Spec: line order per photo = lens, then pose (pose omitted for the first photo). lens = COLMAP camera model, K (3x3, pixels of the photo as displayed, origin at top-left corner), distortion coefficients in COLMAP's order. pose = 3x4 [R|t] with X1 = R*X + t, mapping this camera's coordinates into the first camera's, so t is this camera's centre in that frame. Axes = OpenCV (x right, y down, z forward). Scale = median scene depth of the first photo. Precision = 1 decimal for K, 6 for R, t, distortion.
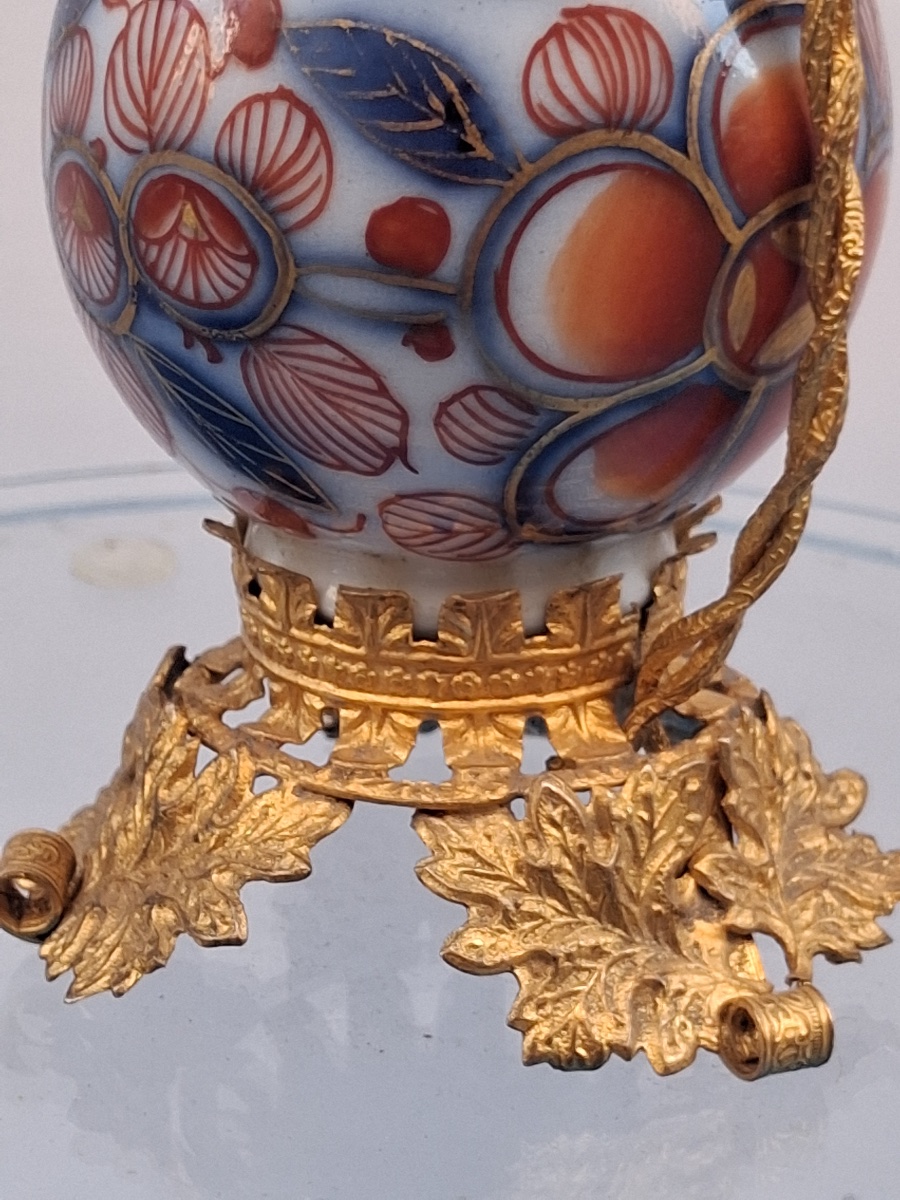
lens RADIAL K [[3314.7, 0, 450.0], [0, 3314.7, 600.0], [0, 0, 1]] dist [0.270803, -0.192449]
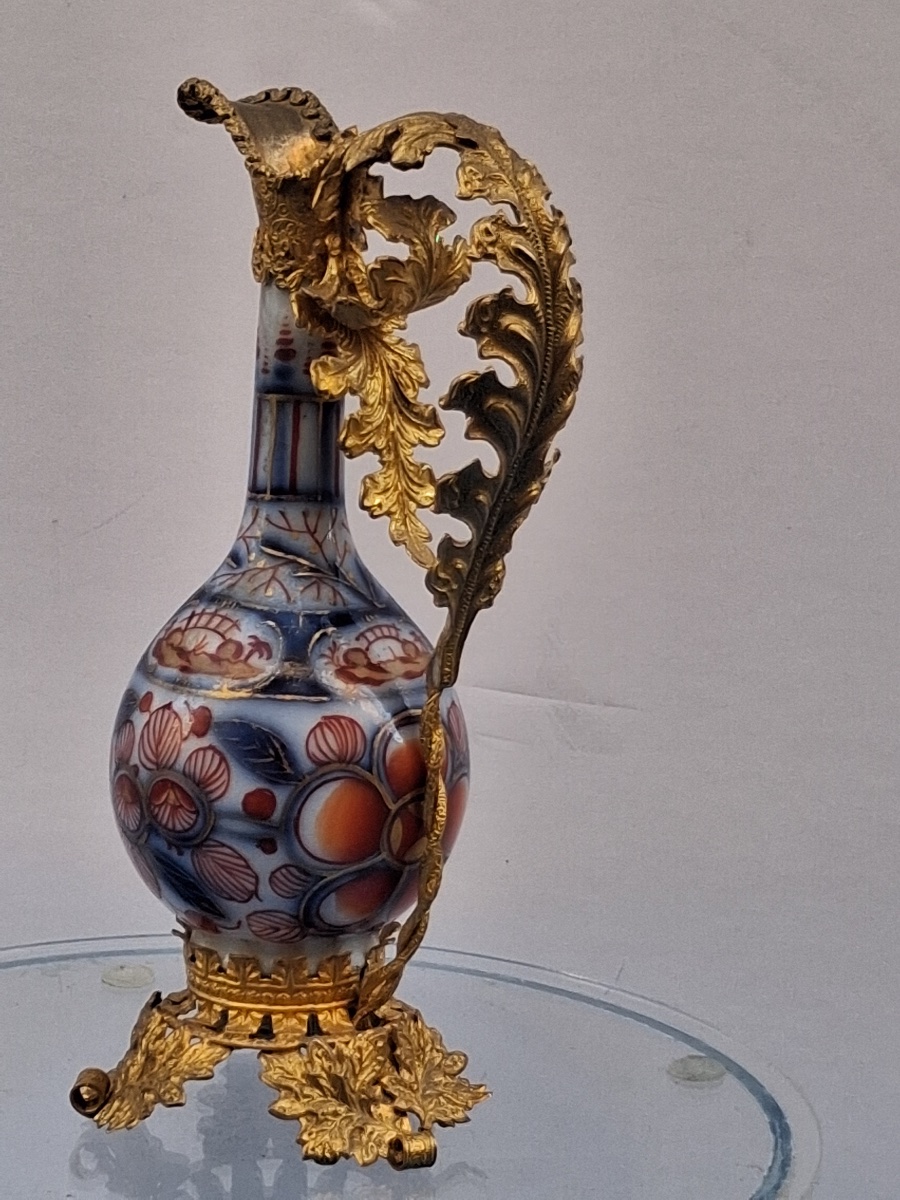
lens RADIAL K [[3314.7, 0, 450.0], [0, 3314.7, 600.0], [0, 0, 1]] dist [0.270803, -0.192449]
pose [[0.999774, 0.015753, 0.014279, 0.085601], [-0.012781, 0.982001, -0.188443, 0.193101], [-0.016991, 0.188218, 0.981980, -1.372015]]
